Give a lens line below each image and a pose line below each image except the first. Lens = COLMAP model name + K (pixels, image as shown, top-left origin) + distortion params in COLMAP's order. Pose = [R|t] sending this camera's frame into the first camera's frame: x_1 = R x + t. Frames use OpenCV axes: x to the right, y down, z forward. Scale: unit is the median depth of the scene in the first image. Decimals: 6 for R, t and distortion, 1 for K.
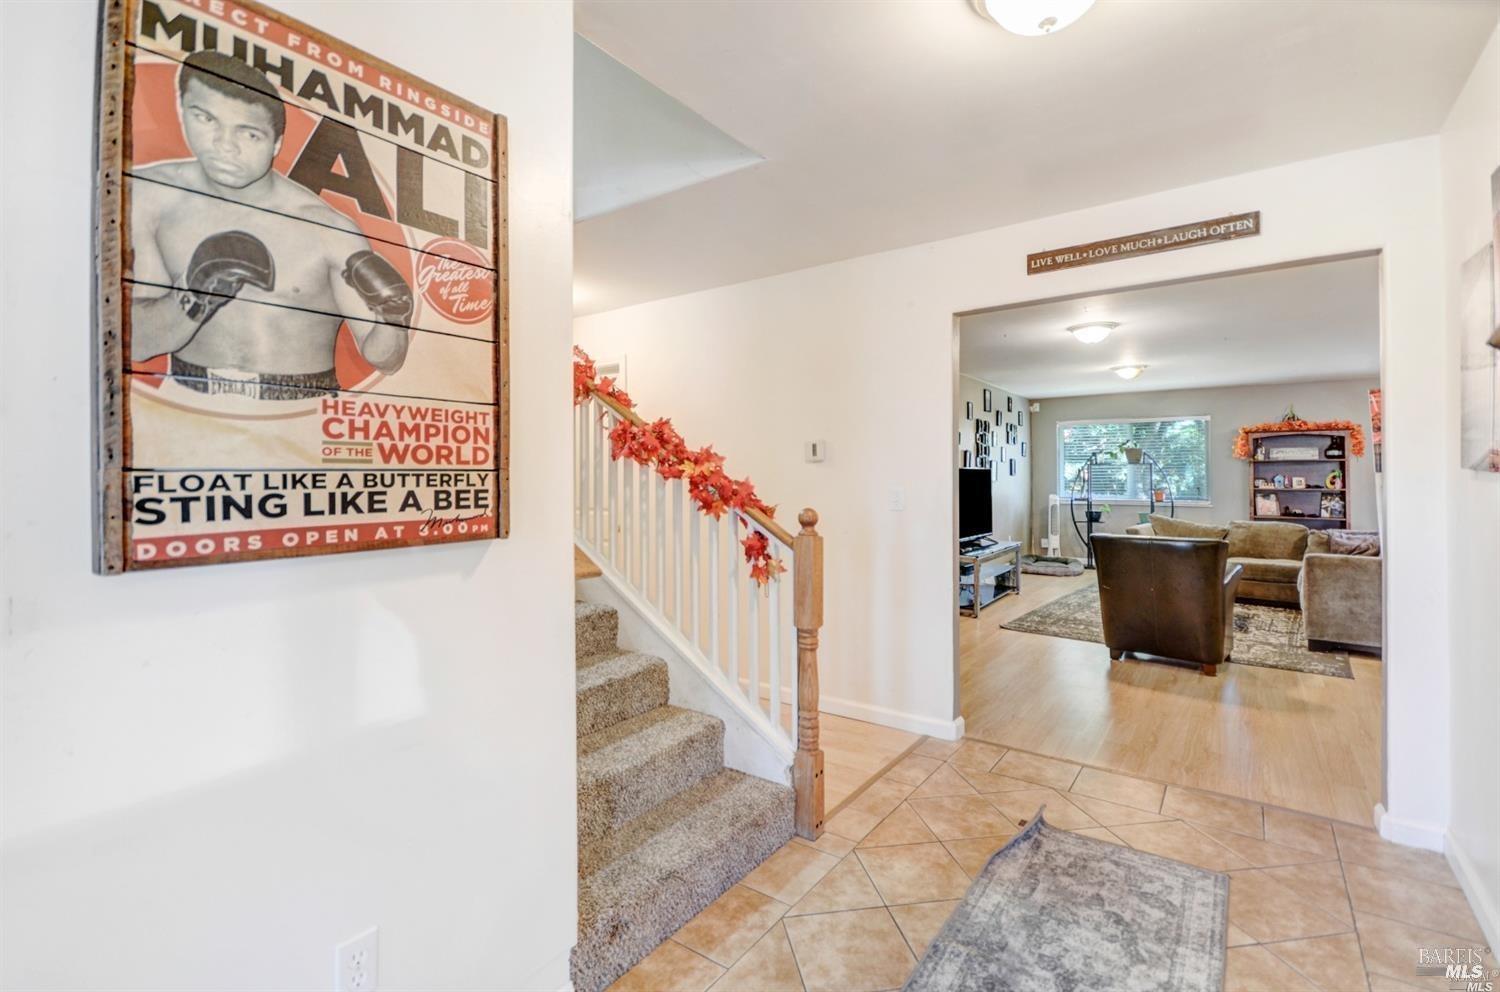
lens RADIAL K [[700.1, 0, 747.5], [0, 700.1, 484.8], [0, 0, 1]] dist [0.003658, -0.008928]
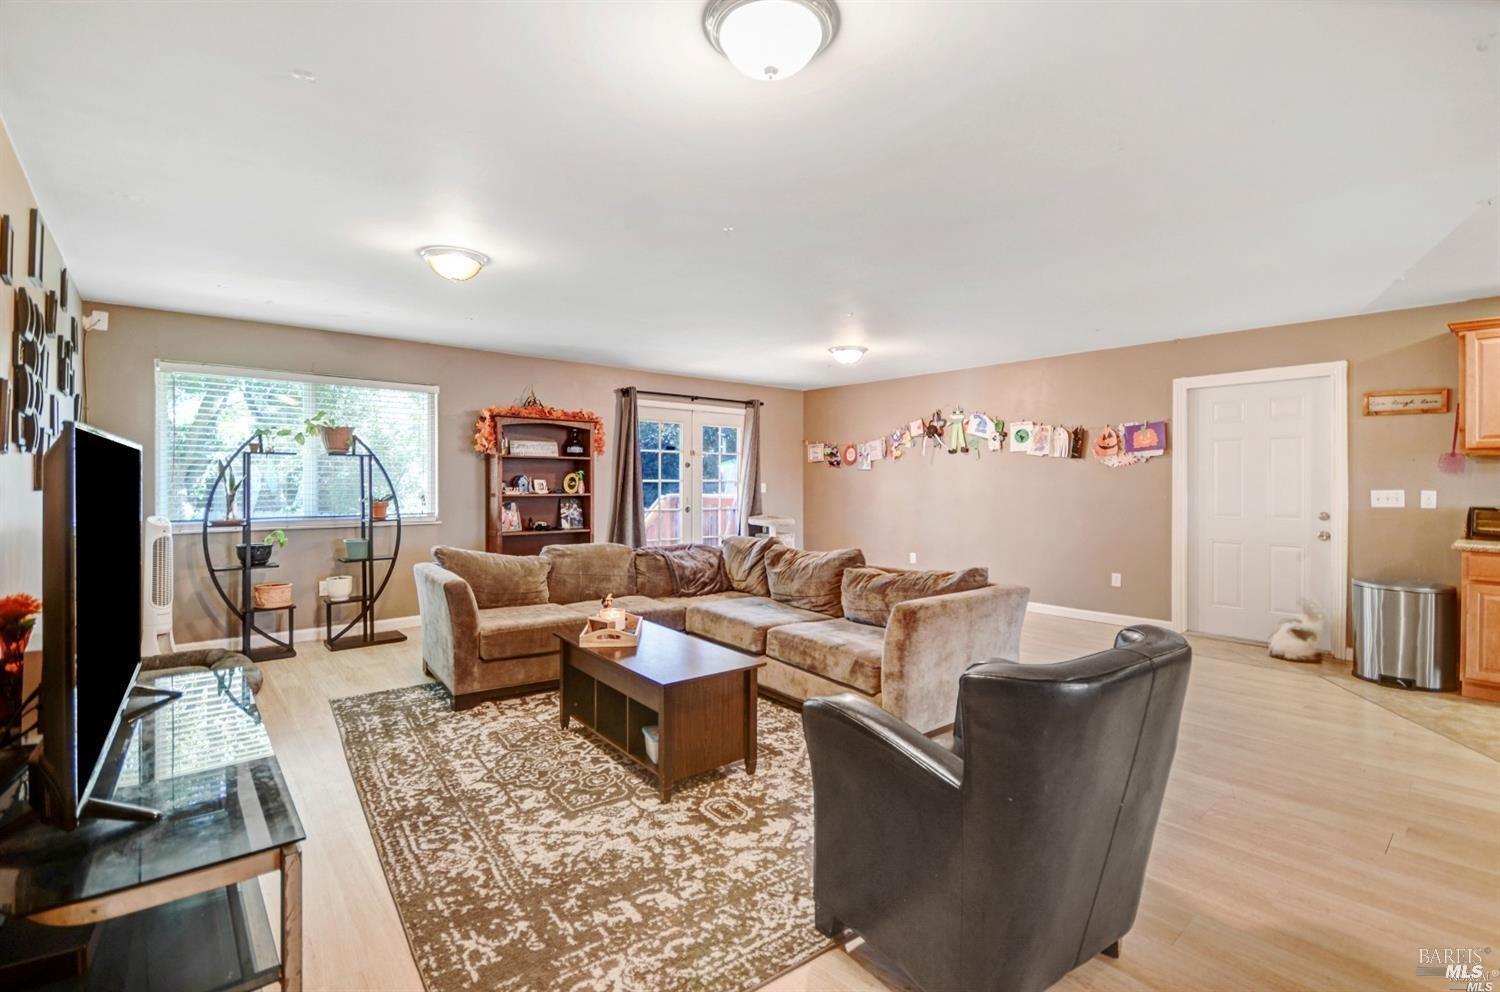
lens RADIAL K [[700.1, 0, 753.8], [0, 700.1, 486.6], [0, 0, 1]] dist [0.003658, -0.008928]
pose [[0.259489, -0.007246, 0.965719, 0.107809], [0.007773, 0.999955, 0.005415, -0.005250], [-0.965715, 0.006102, 0.259534, 0.573314]]
